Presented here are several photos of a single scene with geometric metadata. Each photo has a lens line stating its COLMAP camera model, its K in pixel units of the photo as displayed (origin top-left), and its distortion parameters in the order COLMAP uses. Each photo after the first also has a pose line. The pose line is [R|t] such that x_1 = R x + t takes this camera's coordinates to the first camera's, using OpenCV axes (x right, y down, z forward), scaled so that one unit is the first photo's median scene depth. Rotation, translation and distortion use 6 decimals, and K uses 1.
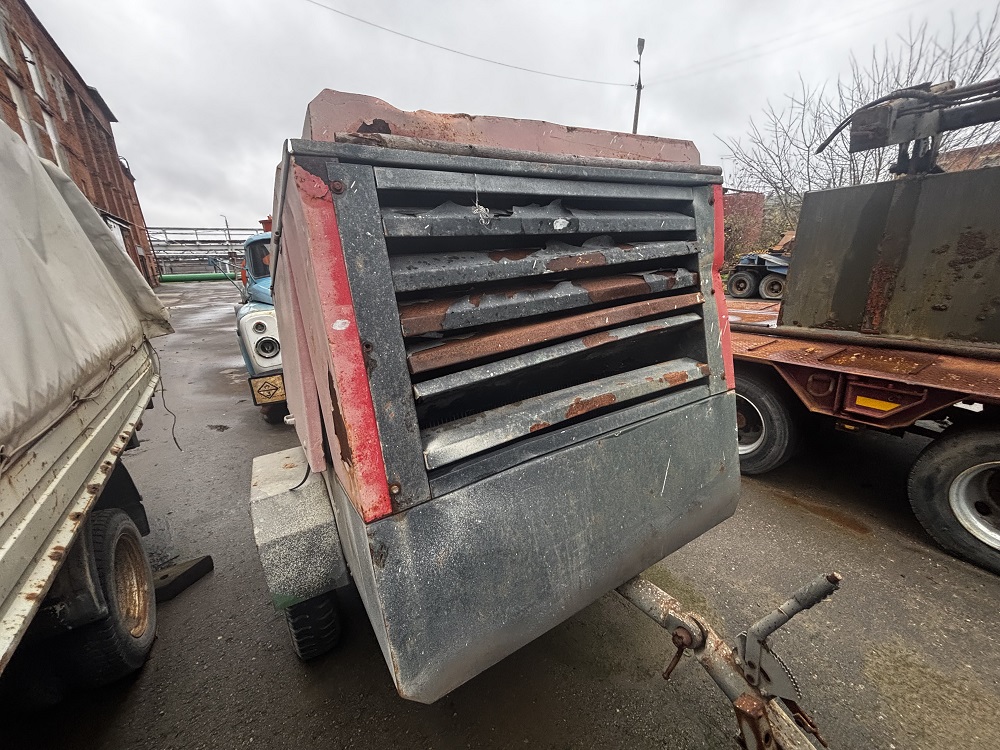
lens RADIAL K [[399.4, 0, 499.9], [0, 399.4, 369.1], [0, 0, 1]] dist [0.007428, -0.002668]
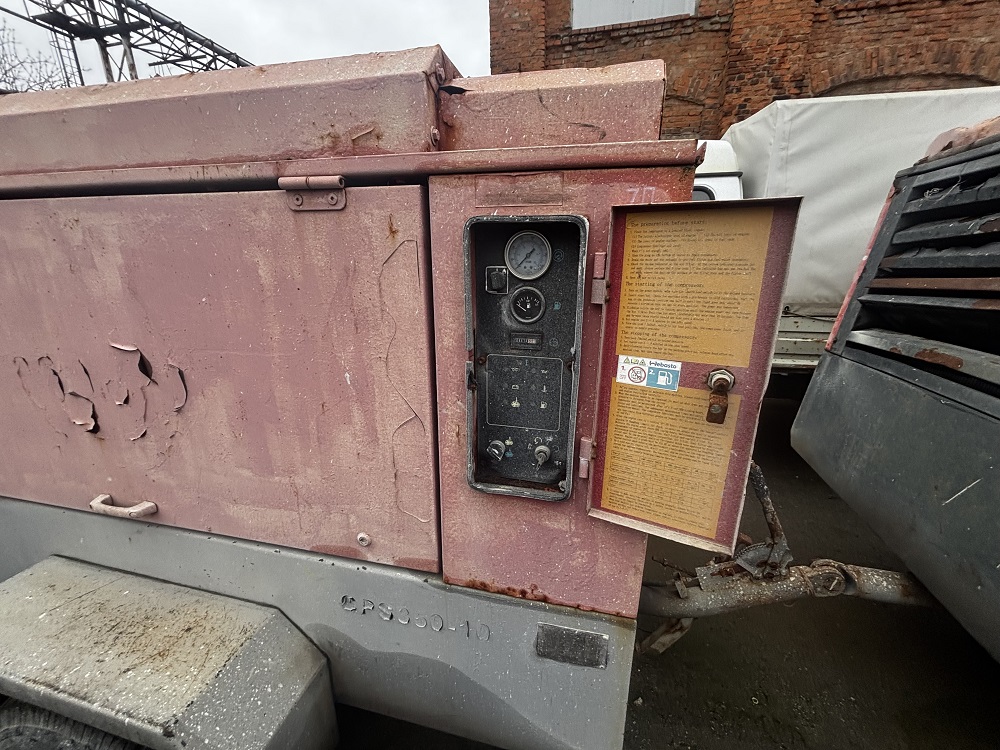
lens RADIAL K [[399.4, 0, 499.0], [0, 399.4, 374.4], [0, 0, 1]] dist [0.007428, -0.002668]
pose [[-0.734402, 0.225677, -0.640097, 0.436833], [-0.154813, 0.862539, 0.481725, -0.051597], [0.660823, 0.452875, -0.598512, 0.212891]]
